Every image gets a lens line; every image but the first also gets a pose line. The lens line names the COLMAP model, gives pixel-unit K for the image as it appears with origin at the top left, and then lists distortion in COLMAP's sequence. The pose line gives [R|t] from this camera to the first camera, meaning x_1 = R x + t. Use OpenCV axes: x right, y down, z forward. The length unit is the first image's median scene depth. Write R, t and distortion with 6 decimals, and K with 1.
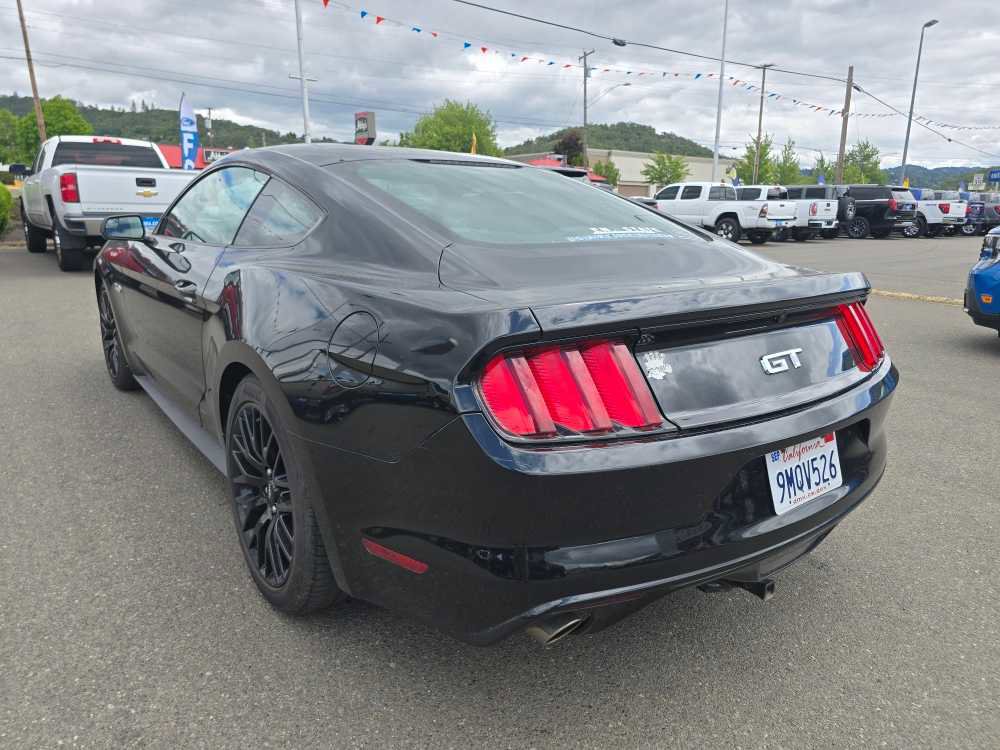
lens RADIAL K [[698.2, 0, 499.7], [0, 698.2, 377.1], [0, 0, 1]] dist [0.049953, -0.032316]
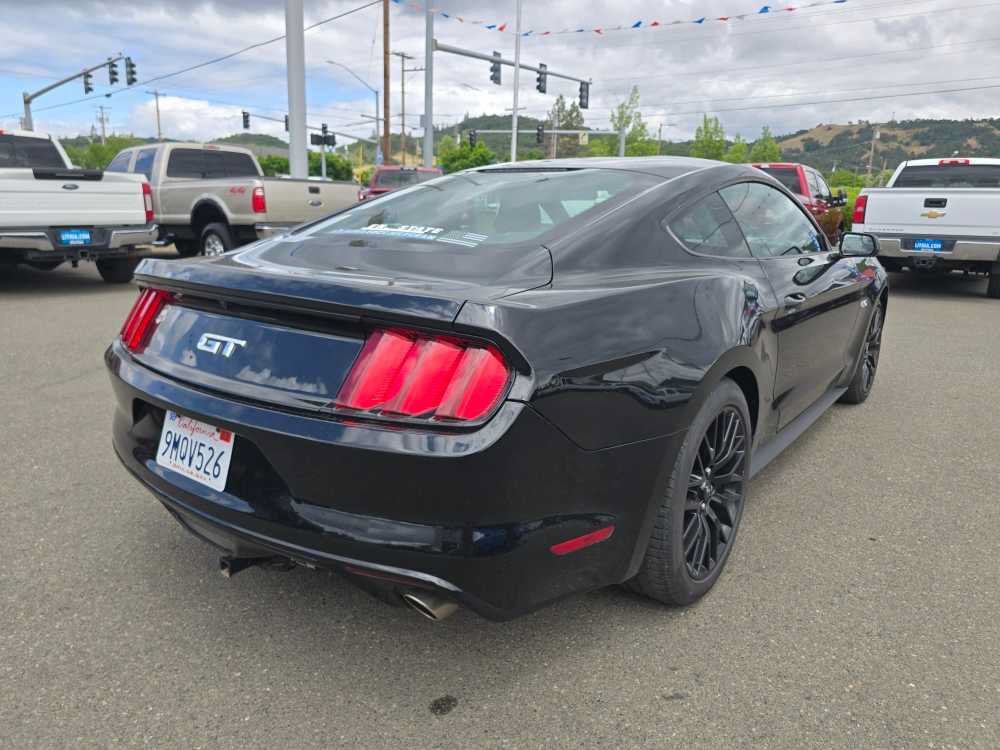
lens RADIAL K [[698.2, 0, 505.7], [0, 698.2, 371.7], [0, 0, 1]] dist [0.049953, -0.032316]
pose [[0.240401, 0.208868, -0.947935, 0.280784], [-0.252226, 0.956471, 0.146783, -0.045889], [0.937331, 0.203807, 0.282619, 0.206815]]
